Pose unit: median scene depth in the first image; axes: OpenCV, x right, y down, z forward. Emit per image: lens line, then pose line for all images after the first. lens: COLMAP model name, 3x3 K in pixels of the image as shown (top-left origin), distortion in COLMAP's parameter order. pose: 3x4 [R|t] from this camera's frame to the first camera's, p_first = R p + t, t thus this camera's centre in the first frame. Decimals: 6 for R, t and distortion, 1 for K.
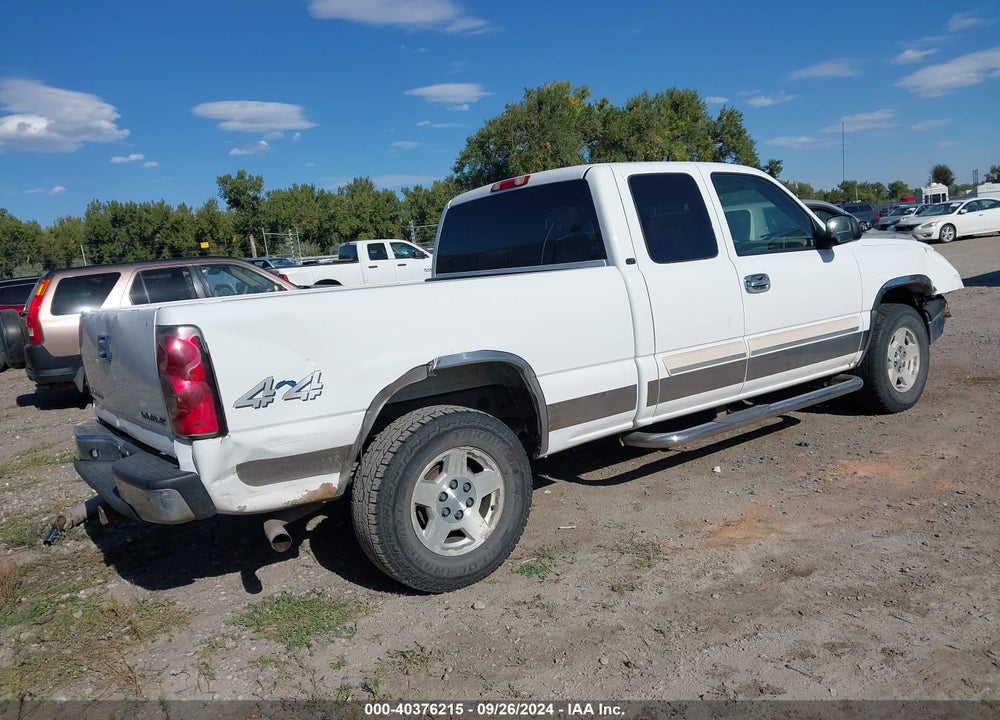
lens RADIAL K [[782.8, 0, 500.0], [0, 782.8, 360.0], [0, 0, 1]] dist [0.016978, -0.012666]
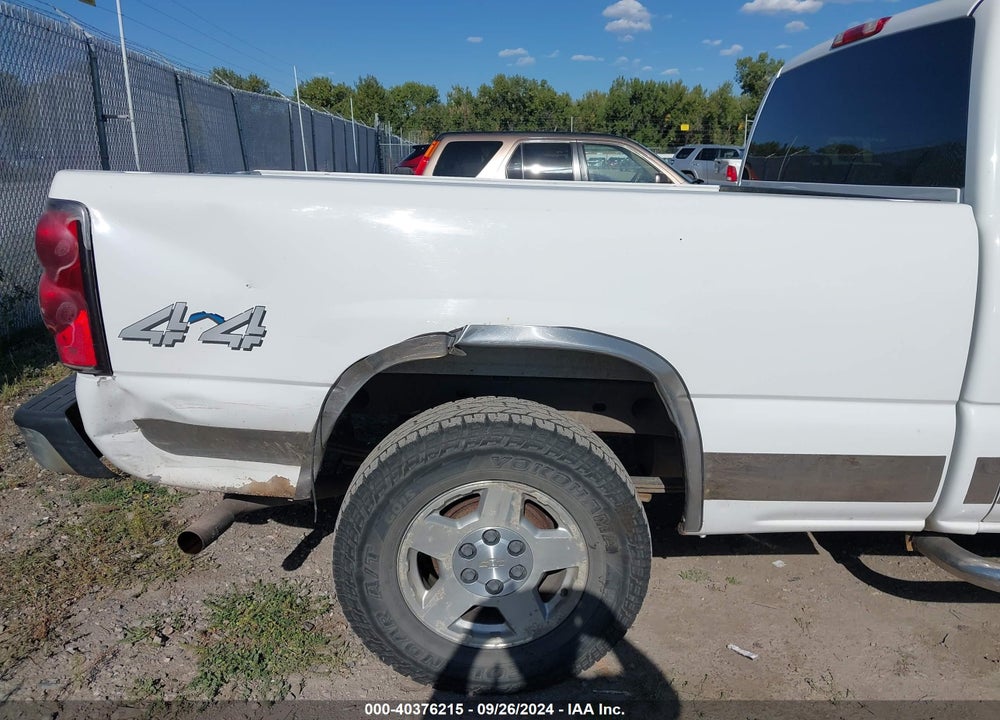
lens RADIAL K [[777.6, 0, 501.9], [0, 777.6, 369.9], [0, 0, 1]] dist [-0.000992, -0.002947]
pose [[0.811267, 0.253829, -0.526704, 0.145847], [-0.173005, 0.964722, 0.198444, -0.052725], [0.558494, -0.069869, 0.826561, 0.341264]]
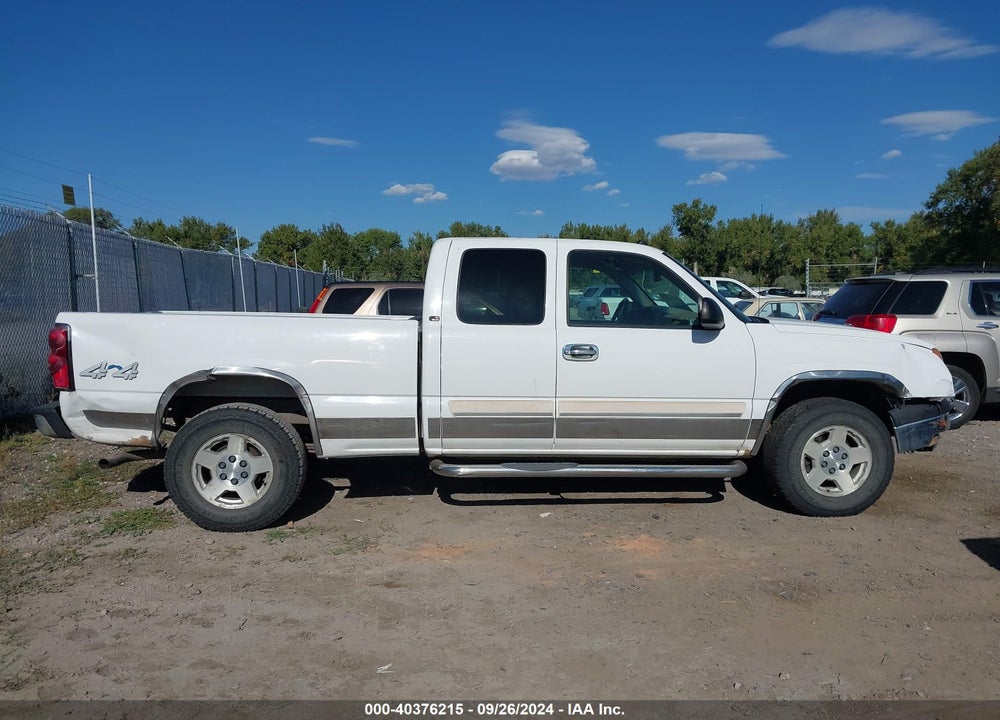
lens RADIAL K [[782.8, 0, 500.0], [0, 782.8, 360.0], [0, 0, 1]] dist [0.016978, -0.012666]
pose [[0.835508, 0.137609, -0.531969, 0.696325], [-0.155447, 0.987779, 0.011372, -0.070288], [0.527032, 0.073191, 0.846688, 0.026323]]
